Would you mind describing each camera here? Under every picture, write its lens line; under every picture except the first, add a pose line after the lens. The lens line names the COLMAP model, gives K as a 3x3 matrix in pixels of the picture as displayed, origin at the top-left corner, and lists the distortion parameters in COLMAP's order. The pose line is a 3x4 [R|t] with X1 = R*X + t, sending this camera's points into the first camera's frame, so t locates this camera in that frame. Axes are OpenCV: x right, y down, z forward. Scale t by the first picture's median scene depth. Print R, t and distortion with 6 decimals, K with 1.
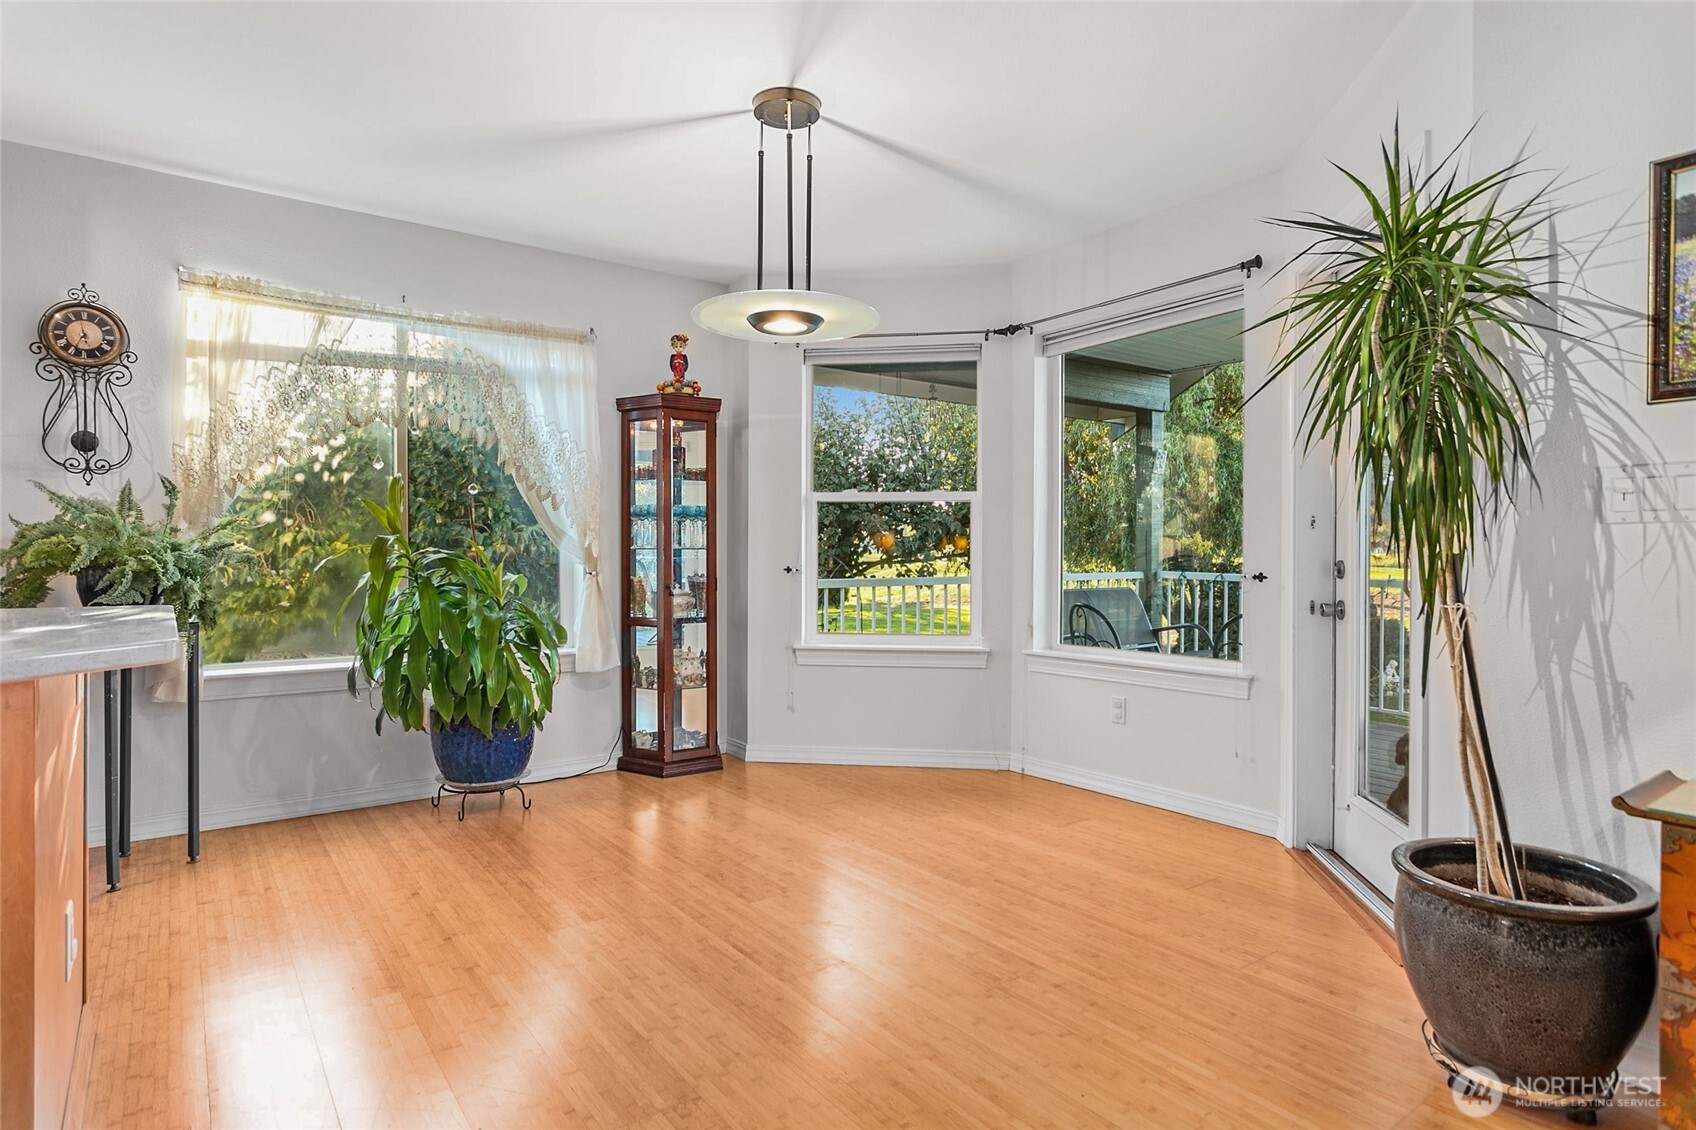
lens RADIAL K [[922.8, 0, 855.4], [0, 922.8, 563.5], [0, 0, 1]] dist [0.008309, 0.000105]
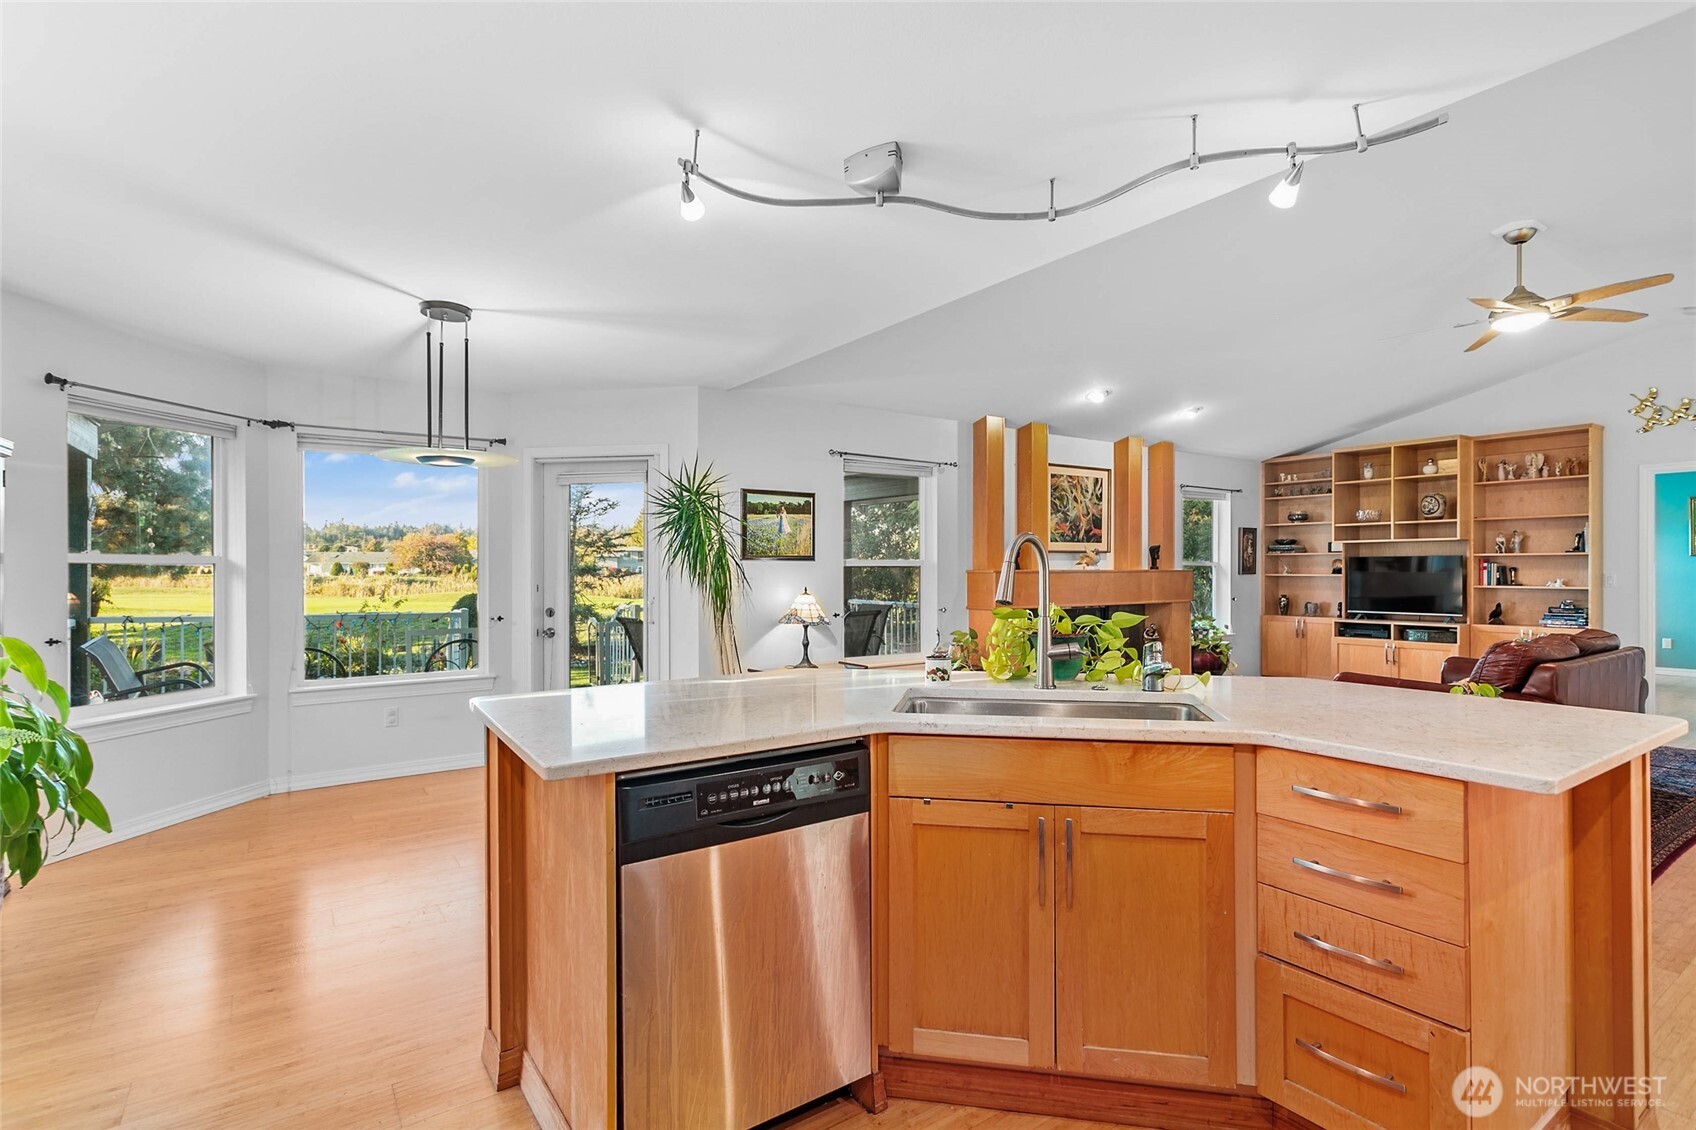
lens RADIAL K [[855.7, 0, 859.4], [0, 855.7, 571.6], [0, 0, 1]] dist [0.034506, 0.000444]
pose [[0.001966, -0.004746, 0.999987, -1.323817], [0.007611, 0.999960, 0.004731, -0.084832], [-0.999969, 0.007602, 0.002002, 0.338308]]
